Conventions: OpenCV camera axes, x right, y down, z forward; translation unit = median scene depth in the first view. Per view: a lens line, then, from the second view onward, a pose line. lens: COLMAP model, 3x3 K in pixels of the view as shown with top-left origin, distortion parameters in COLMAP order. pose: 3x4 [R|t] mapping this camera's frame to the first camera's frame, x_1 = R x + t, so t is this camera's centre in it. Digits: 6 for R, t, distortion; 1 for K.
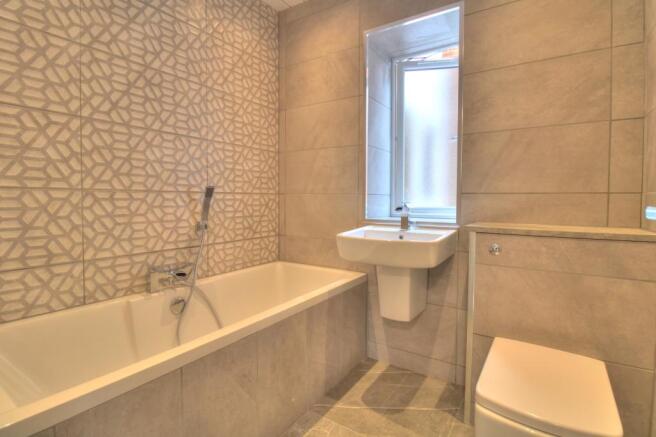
lens RADIAL K [[313.7, 0, 328.2], [0, 313.7, 215.0], [0, 0, 1]] dist [-0.016627, -0.003906]
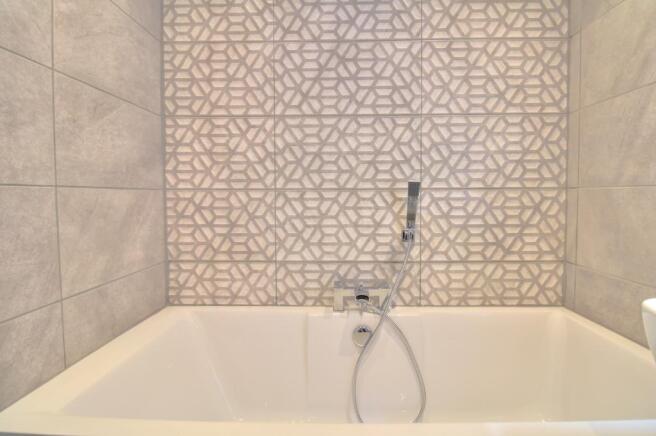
lens RADIAL K [[380.7, 0, 329.1], [0, 380.7, 218.1], [0, 0, 1]] dist [-0.006477, -0.003530]
pose [[0.535151, 0.037588, -0.843920, 0.272081], [-0.036020, 0.999116, 0.021659, -0.019202], [0.843988, 0.018807, 0.536032, 0.410000]]
